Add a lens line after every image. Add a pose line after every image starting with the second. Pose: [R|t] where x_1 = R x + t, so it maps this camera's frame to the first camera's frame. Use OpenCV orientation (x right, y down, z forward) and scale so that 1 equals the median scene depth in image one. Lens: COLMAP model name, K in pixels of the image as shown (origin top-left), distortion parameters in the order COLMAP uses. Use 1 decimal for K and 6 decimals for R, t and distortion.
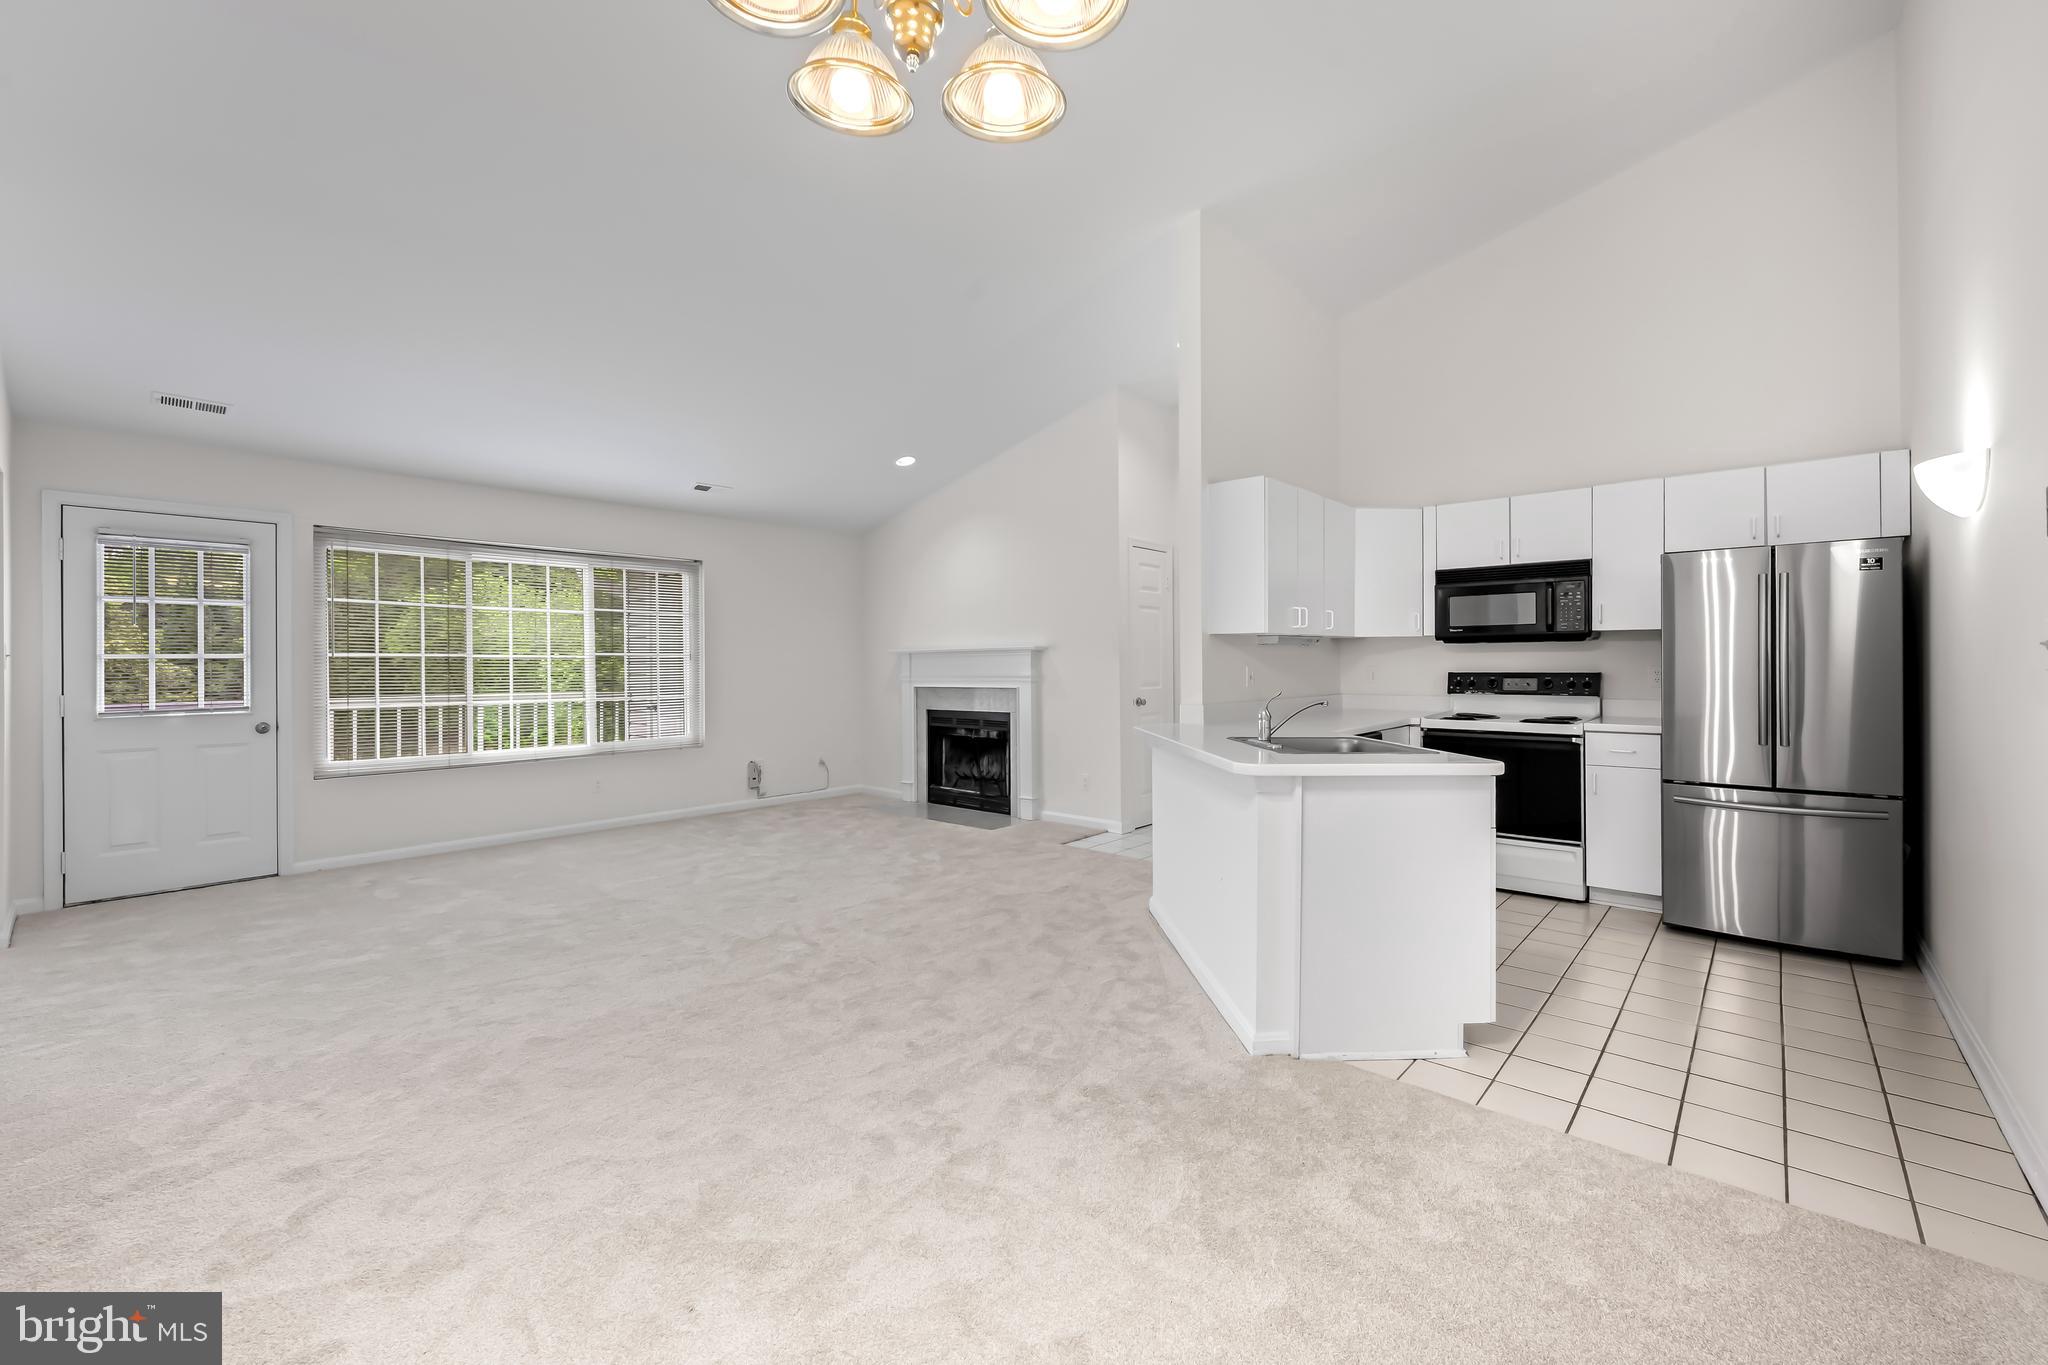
lens RADIAL K [[835.7, 0, 1028.0], [0, 835.7, 665.0], [0, 0, 1]] dist [-0.000666, -0.000114]
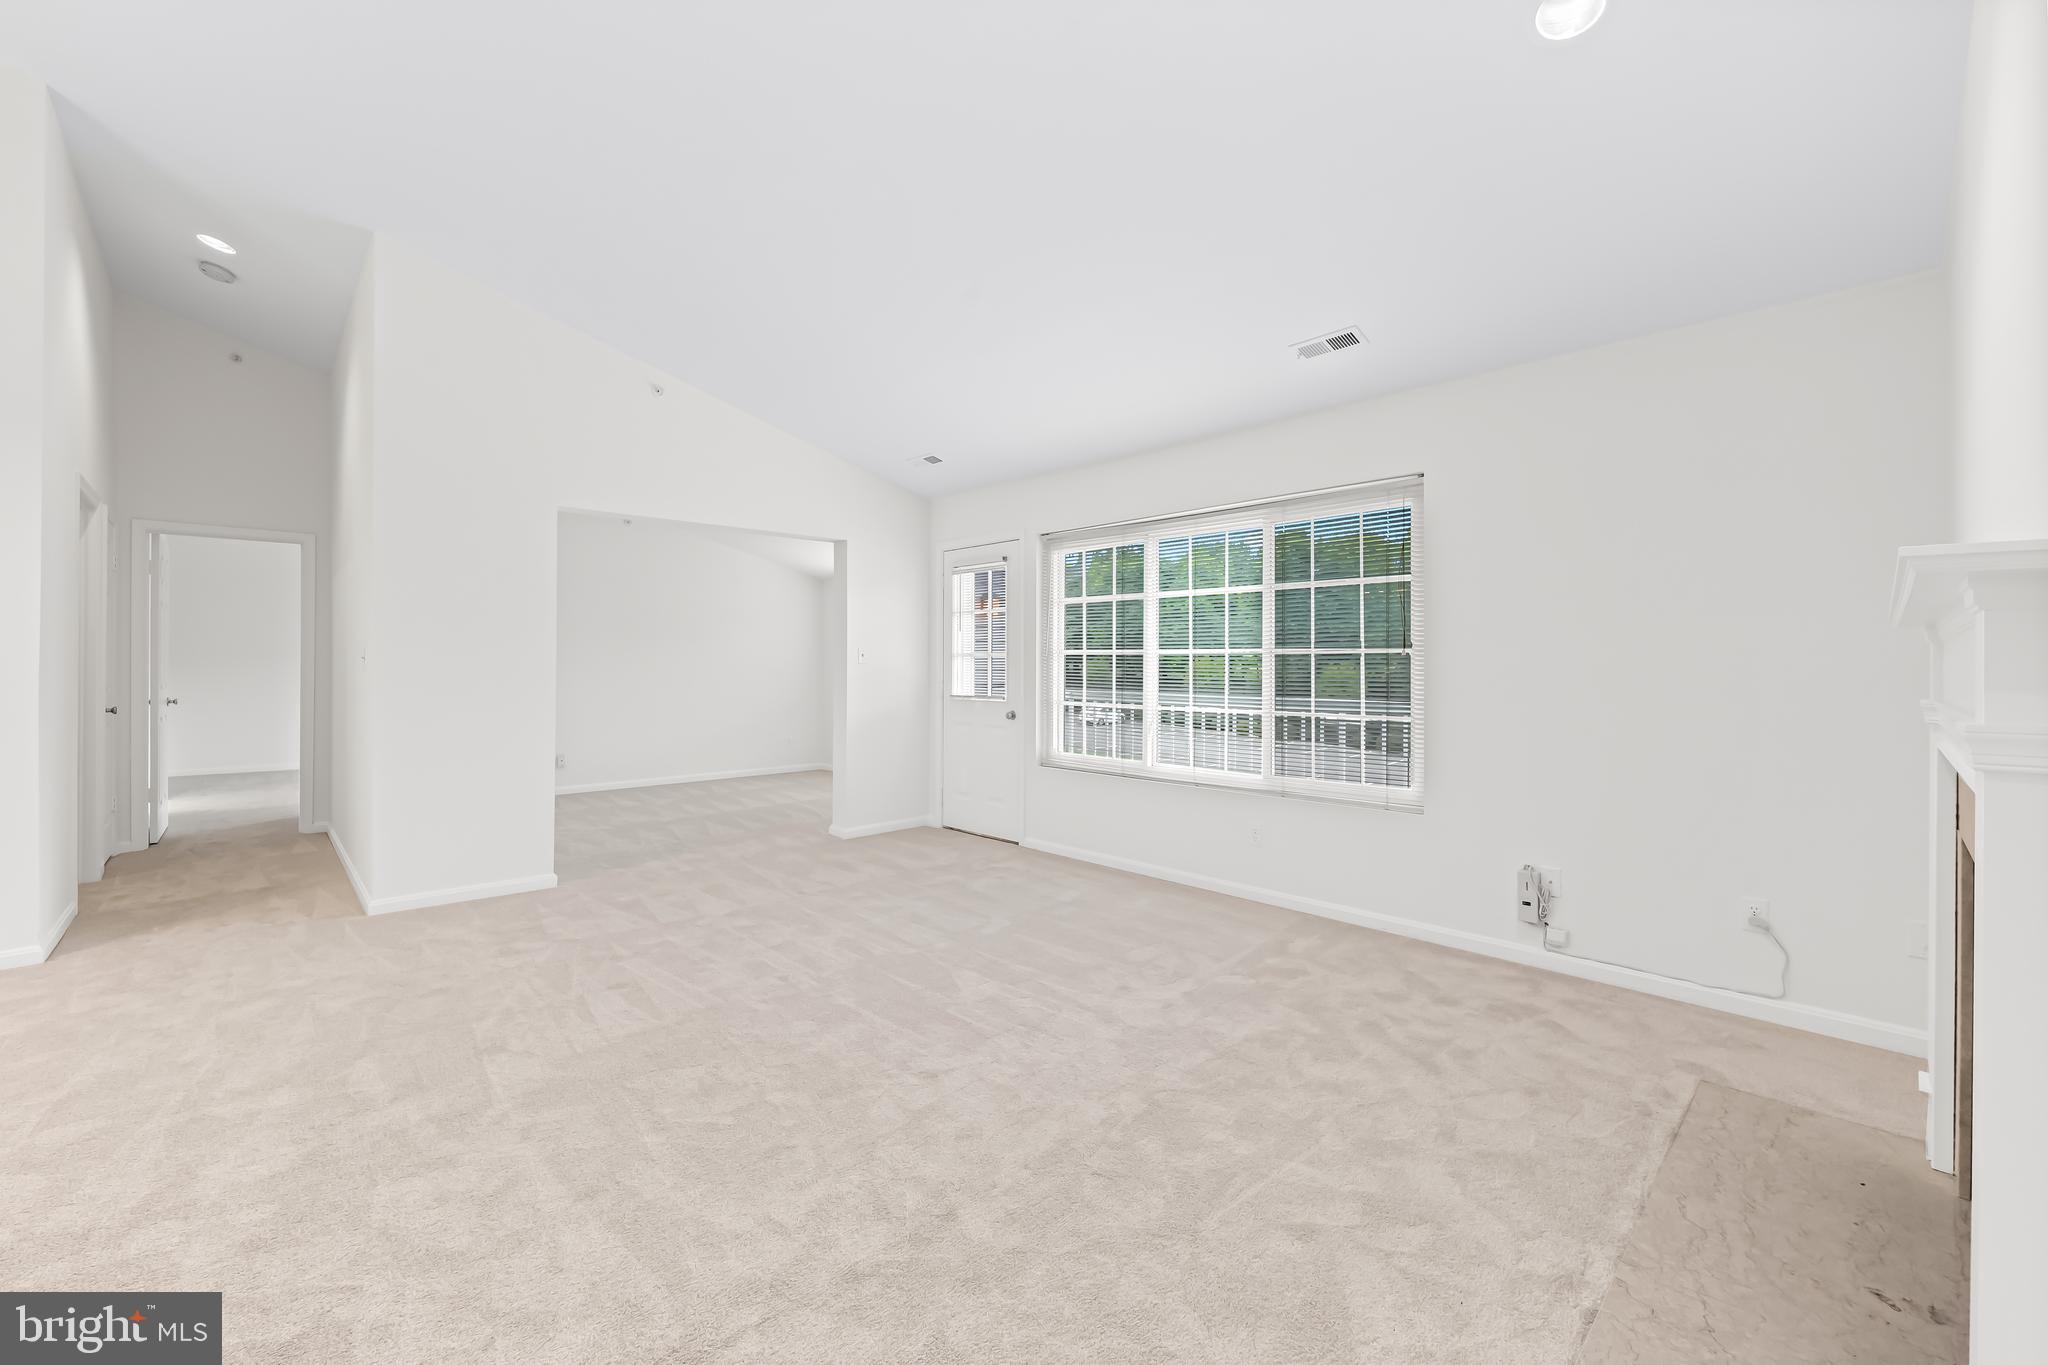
lens RADIAL K [[825.2, 0, 1023.1], [0, 825.2, 665.4], [0, 0, 1]] dist [-0.001785, 0.000465]
pose [[-0.078773, 0.007388, -0.996865, 0.225504], [-0.002535, 0.999968, 0.007611, -0.003801], [0.996889, 0.003126, -0.078751, 1.039175]]
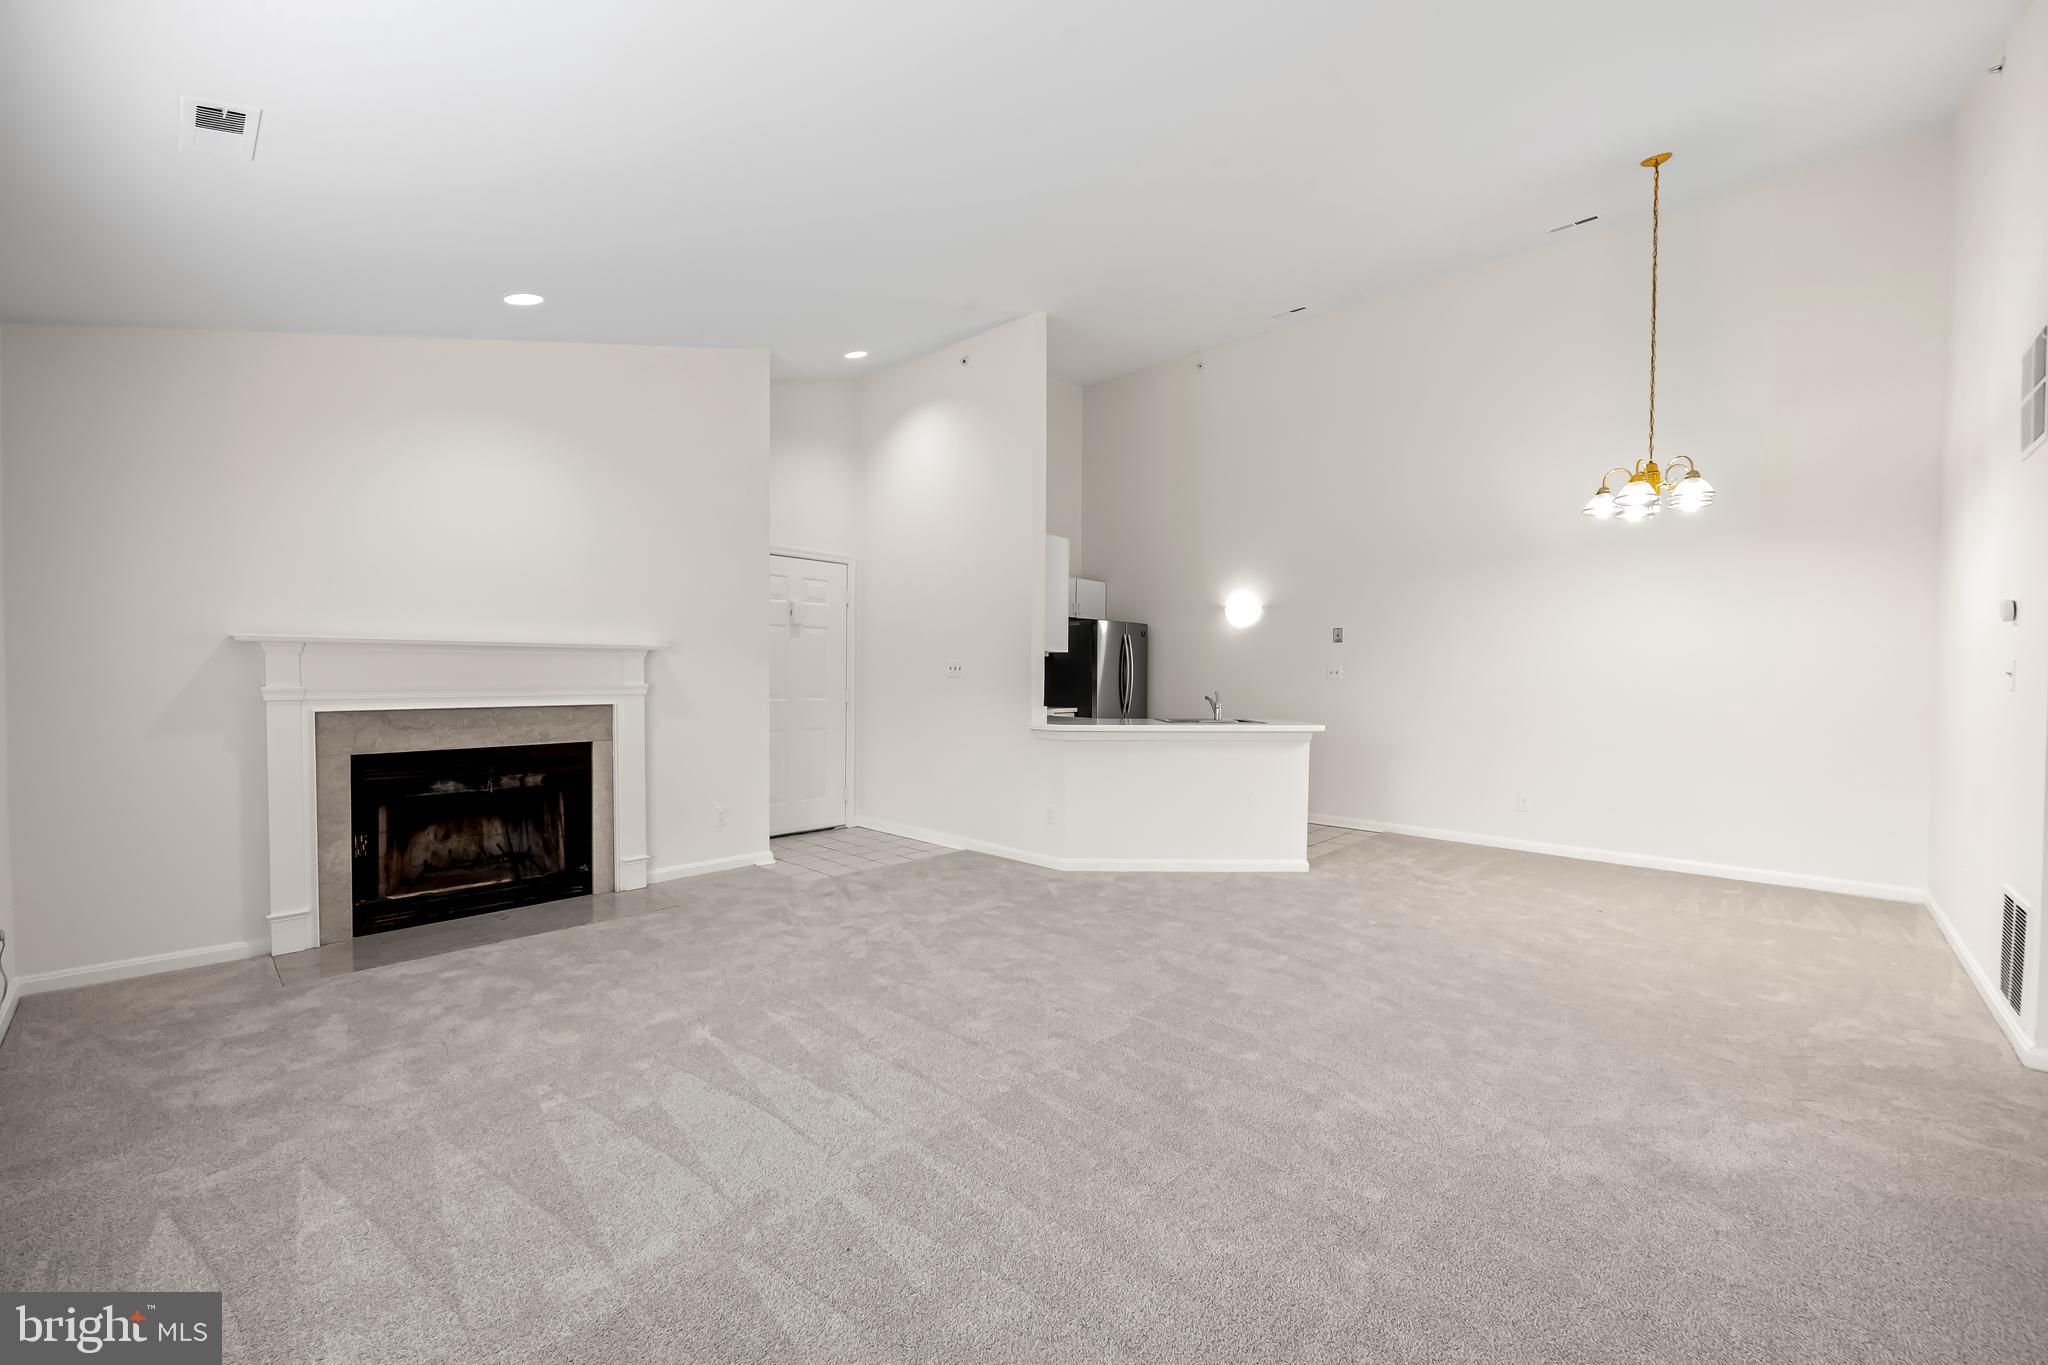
lens RADIAL K [[825.2, 0, 1023.1], [0, 825.2, 665.4], [0, 0, 1]] dist [-0.001785, 0.000465]
pose [[0.027998, 0.013759, 0.999513, -0.877106], [-0.009311, 0.999865, -0.013503, 0.002417], [-0.999565, -0.008928, 0.028122, 0.828099]]
